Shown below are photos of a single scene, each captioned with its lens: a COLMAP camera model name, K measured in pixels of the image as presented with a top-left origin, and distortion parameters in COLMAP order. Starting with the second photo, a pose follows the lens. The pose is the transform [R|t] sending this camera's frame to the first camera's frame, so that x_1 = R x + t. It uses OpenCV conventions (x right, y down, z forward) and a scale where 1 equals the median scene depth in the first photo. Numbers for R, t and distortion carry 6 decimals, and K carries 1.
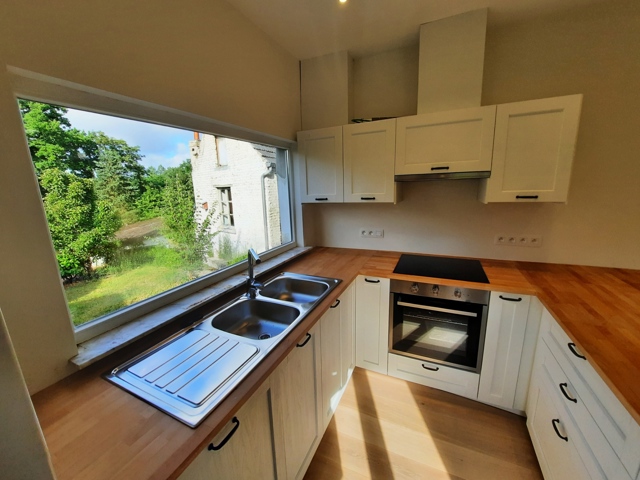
lens RADIAL K [[258.1, 0, 314.9], [0, 258.1, 237.0], [0, 0, 1]] dist [-0.015831, -0.000553]
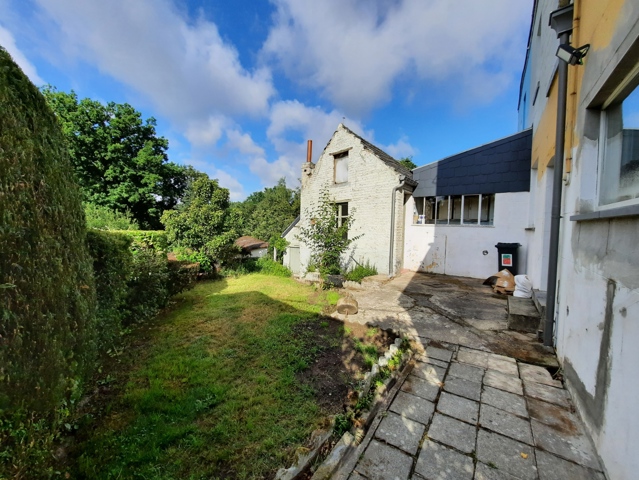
lens RADIAL K [[257.7, 0, 315.4], [0, 257.7, 235.3], [0, 0, 1]] dist [-0.015831, -0.000553]
pose [[0.984183, 0.058315, -0.167284, -0.293725], [-0.083337, 0.985664, -0.146699, 0.106755], [0.156331, 0.158320, 0.974934, -0.012066]]
